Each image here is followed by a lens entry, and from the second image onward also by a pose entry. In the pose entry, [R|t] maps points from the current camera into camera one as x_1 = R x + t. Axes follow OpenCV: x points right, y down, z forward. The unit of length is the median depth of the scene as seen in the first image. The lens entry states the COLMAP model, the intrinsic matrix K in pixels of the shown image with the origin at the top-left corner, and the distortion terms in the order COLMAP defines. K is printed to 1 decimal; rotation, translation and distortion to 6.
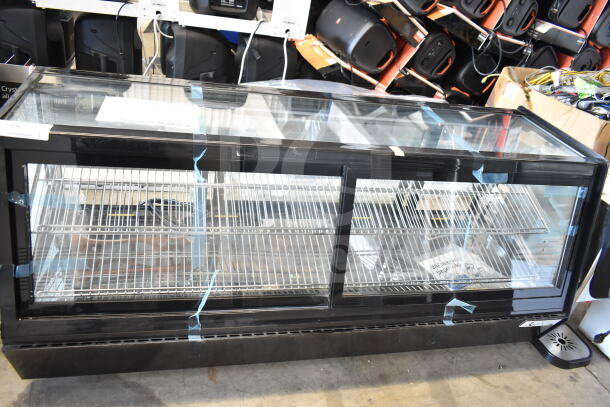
lens RADIAL K [[468.3, 0, 305.0], [0, 468.3, 203.5], [0, 0, 1]] dist [-0.024743, 0.006641]
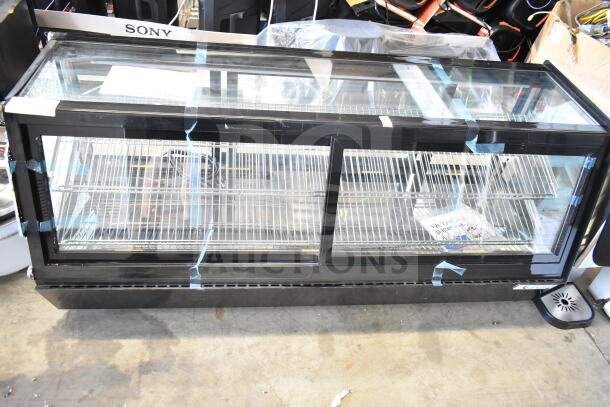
lens RADIAL K [[468.3, 0, 305.0], [0, 468.3, 203.5], [0, 0, 1]] dist [-0.024743, 0.006641]
pose [[0.990698, 0.042818, -0.129164, 0.134824], [-0.020373, 0.985178, 0.170322, -0.088812], [0.134543, -0.166106, 0.976886, -0.034448]]
